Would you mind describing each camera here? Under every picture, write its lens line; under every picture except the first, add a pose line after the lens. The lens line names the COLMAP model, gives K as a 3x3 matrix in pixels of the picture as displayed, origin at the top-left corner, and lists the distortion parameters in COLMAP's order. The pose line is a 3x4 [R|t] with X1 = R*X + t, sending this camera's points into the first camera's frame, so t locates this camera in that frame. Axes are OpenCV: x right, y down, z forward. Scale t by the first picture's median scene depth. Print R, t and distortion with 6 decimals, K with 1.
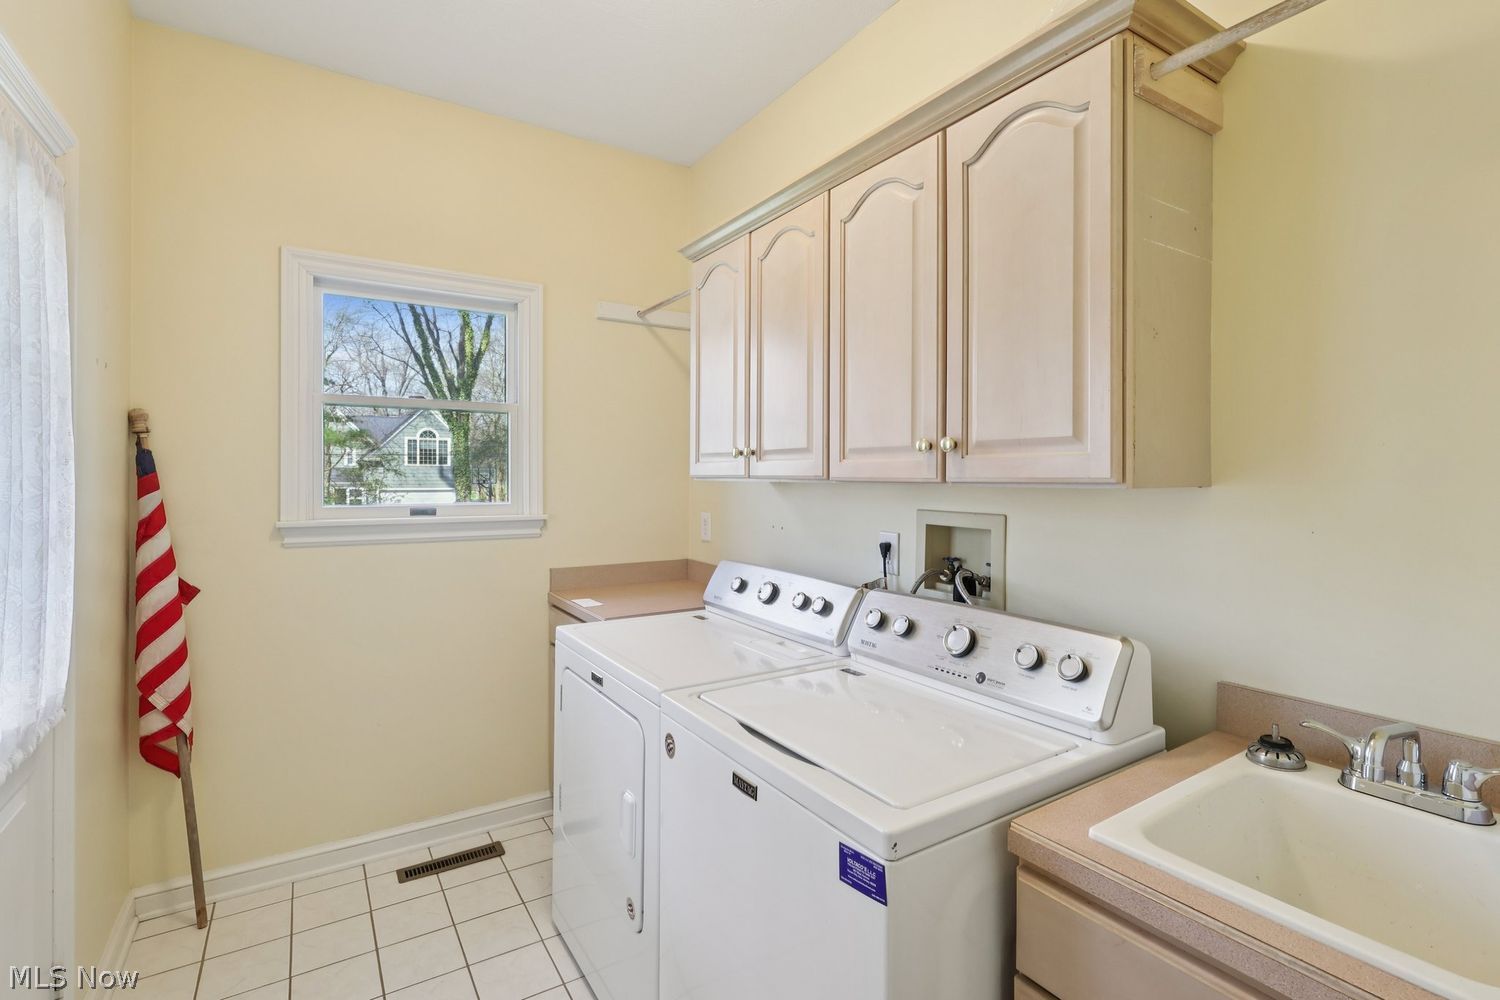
lens RADIAL K [[702.8, 0, 738.7], [0, 702.8, 477.3], [0, 0, 1]] dist [-0.008497, 0.002457]
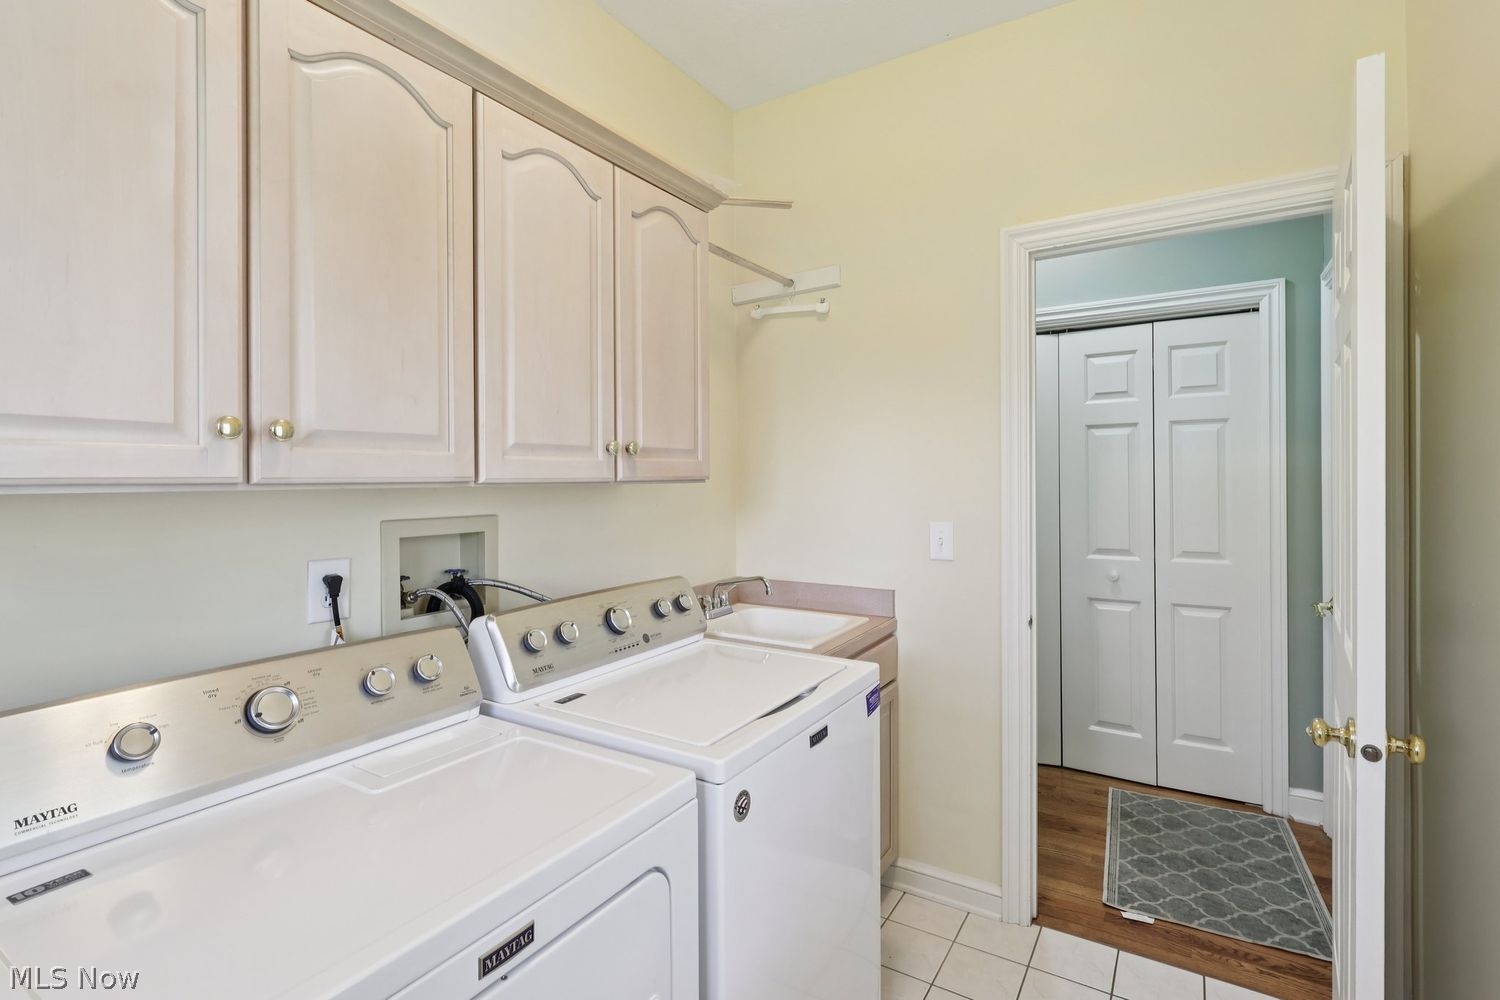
lens RADIAL K [[702.8, 0, 753.1], [0, 702.8, 473.4], [0, 0, 1]] dist [-0.008497, 0.002457]
pose [[-0.433452, -0.002940, 0.901172, -0.710732], [-0.002339, 0.999995, 0.002138, -0.007909], [-0.901174, -0.001181, -0.433457, 1.127976]]
